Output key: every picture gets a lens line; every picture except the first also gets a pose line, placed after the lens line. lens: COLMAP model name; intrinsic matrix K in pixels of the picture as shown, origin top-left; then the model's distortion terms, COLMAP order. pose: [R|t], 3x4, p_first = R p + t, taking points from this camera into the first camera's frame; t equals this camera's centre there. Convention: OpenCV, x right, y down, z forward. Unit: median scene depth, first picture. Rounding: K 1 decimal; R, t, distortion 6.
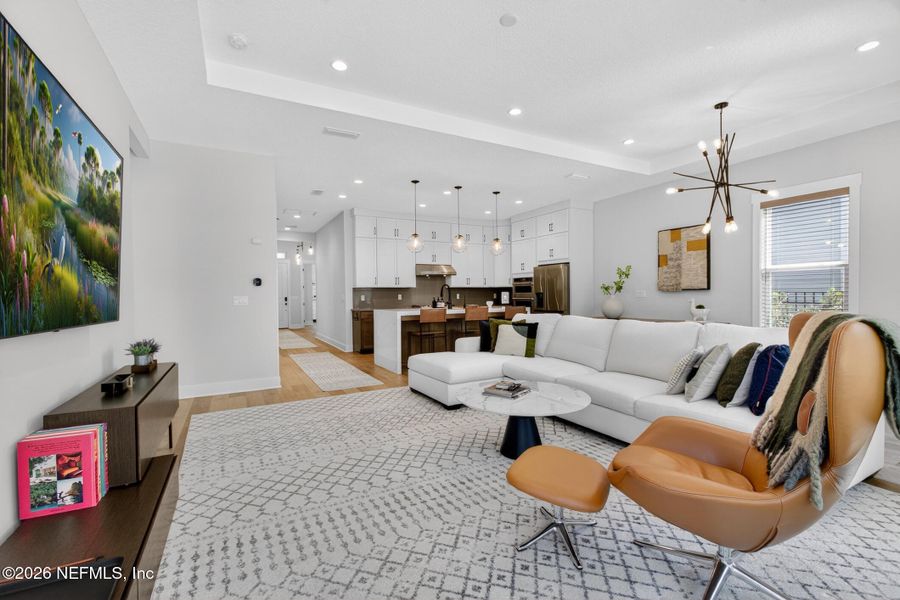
lens RADIAL K [[405.7, 0, 452.0], [0, 405.7, 298.6], [0, 0, 1]] dist [0.006540, 0.000815]
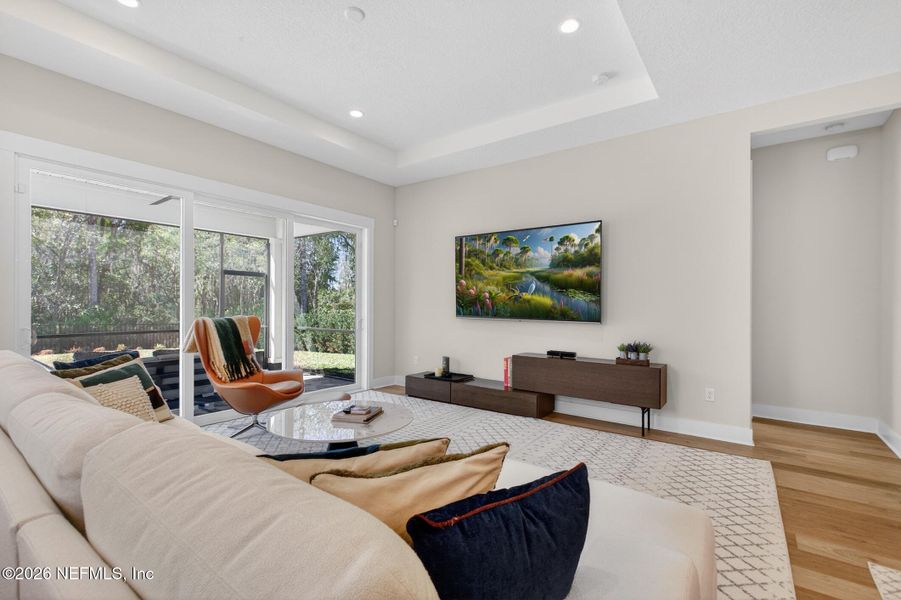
lens RADIAL K [[406.1, 0, 450.7], [0, 406.1, 301.3], [0, 0, 1]] dist [0.006540, 0.000815]
pose [[-0.905615, 0.007929, -0.424027, 0.325000], [0.001704, 0.999885, 0.015059, -0.045422], [0.424097, 0.012915, -0.905524, 1.863661]]
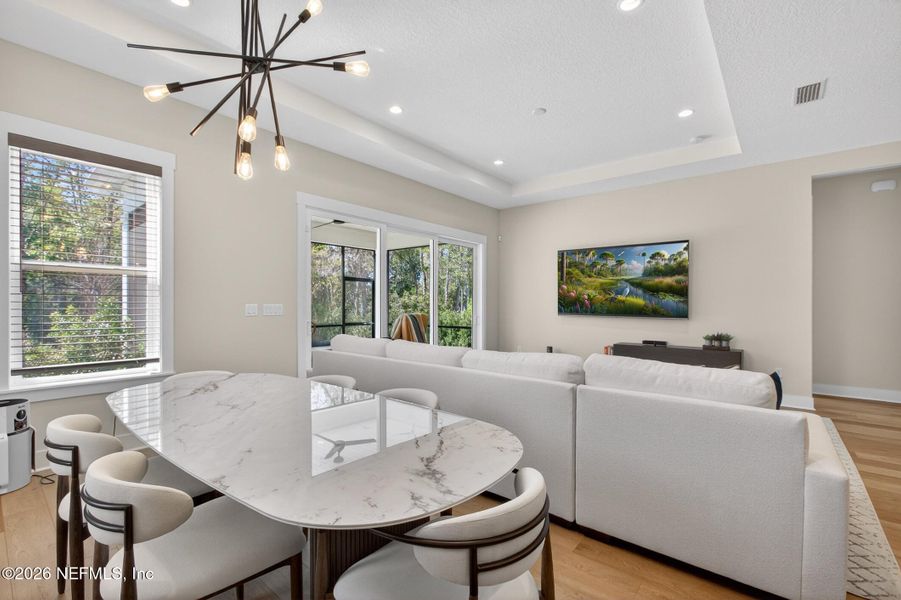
lens RADIAL K [[406.1, 0, 426.8], [0, 406.1, 302.1], [0, 0, 1]] dist [0.006540, 0.000815]
pose [[-0.937273, -0.003076, -0.348584, 0.989262], [-0.006896, 0.999929, 0.009717, -0.034607], [0.348529, 0.011511, -0.937227, 2.121979]]
